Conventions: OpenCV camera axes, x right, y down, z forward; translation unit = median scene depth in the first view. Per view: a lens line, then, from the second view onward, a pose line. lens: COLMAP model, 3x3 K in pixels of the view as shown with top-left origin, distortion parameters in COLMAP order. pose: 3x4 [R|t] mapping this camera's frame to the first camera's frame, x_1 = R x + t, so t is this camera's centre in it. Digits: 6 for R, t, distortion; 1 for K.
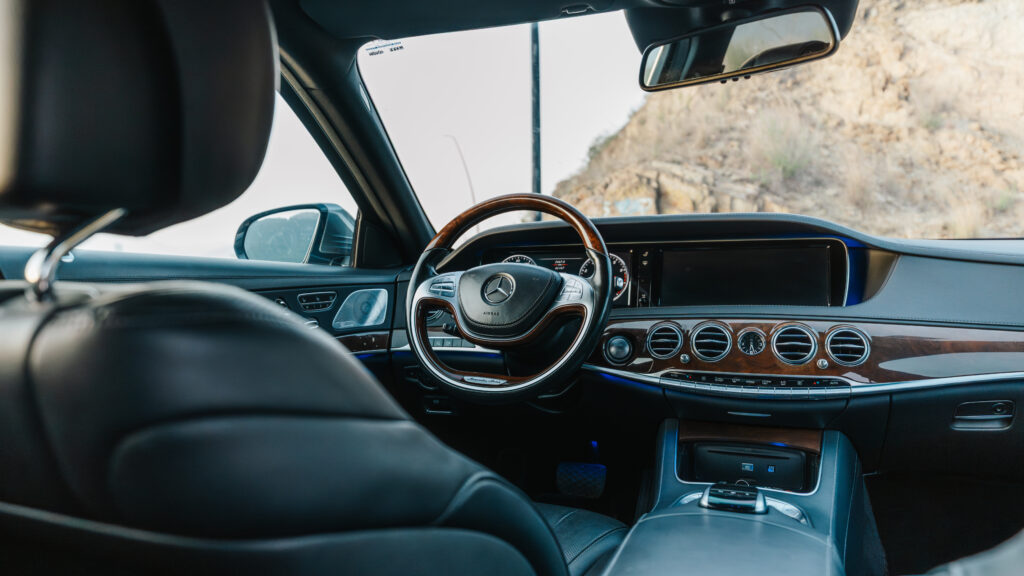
lens RADIAL K [[679.7, 0, 512.0], [0, 679.7, 288.0], [0, 0, 1]] dist [-0.002573, 0.002649]
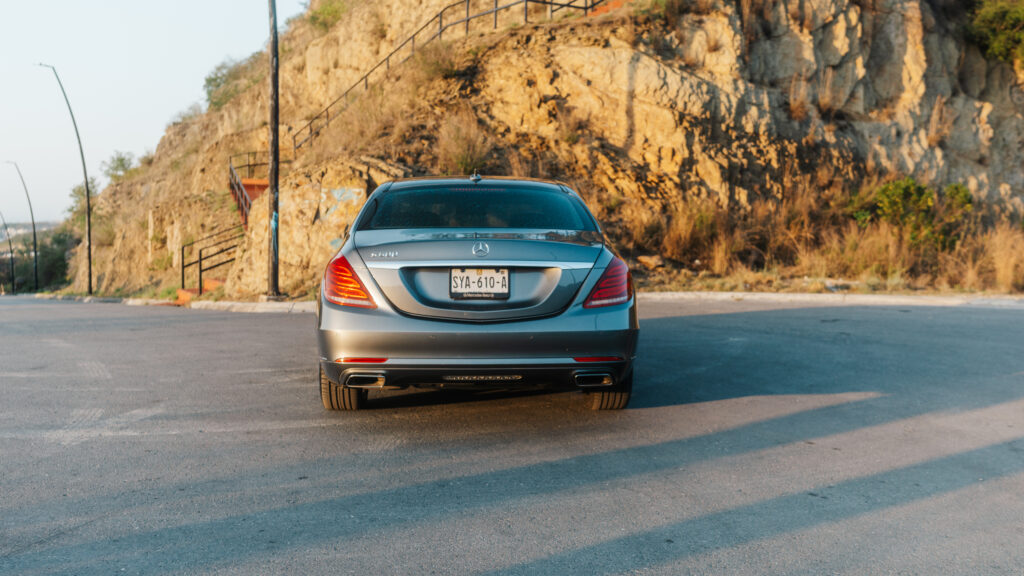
lens RADIAL K [[1056.7, 0, 512.0], [0, 1056.7, 288.0], [0, 0, 1]] dist [-0.001218, -0.000122]
pose [[0.903172, 0.002331, 0.429274, -0.332868], [-0.007638, 0.999914, 0.010640, 0.020412], [-0.429212, -0.012889, 0.903112, -0.743958]]
